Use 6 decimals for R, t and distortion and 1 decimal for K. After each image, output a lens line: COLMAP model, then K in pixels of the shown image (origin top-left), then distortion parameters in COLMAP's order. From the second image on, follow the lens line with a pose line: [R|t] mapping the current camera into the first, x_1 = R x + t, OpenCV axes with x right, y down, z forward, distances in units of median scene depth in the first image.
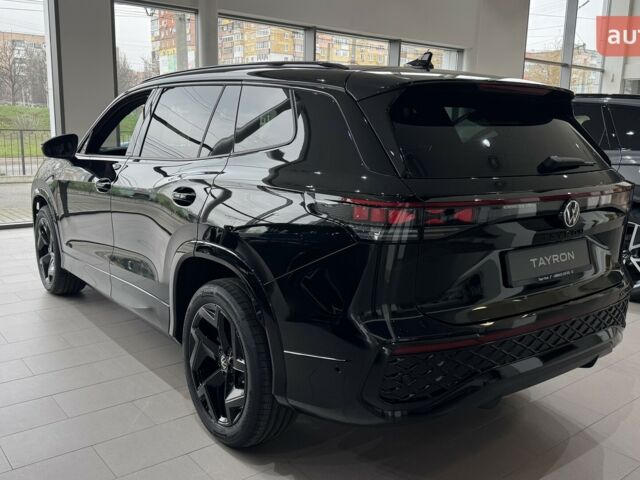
lens RADIAL K [[626.3, 0, 320.5], [0, 626.3, 239.2], [0, 0, 1]] dist [0.022268, 0.000000]
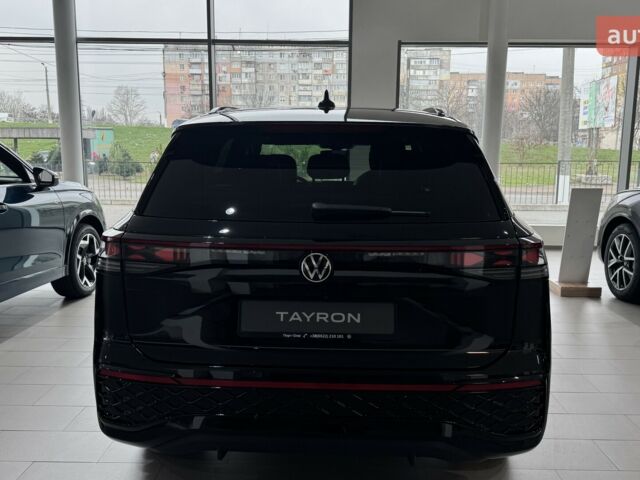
lens RADIAL K [[626.3, 0, 321.4], [0, 626.3, 242.7], [0, 0, 1]] dist [0.022268, 0.000000]
pose [[0.760472, 0.082661, -0.644088, 0.934826], [-0.109285, 0.994009, -0.001463, -0.072148], [0.640108, 0.071502, 0.764950, 0.314593]]
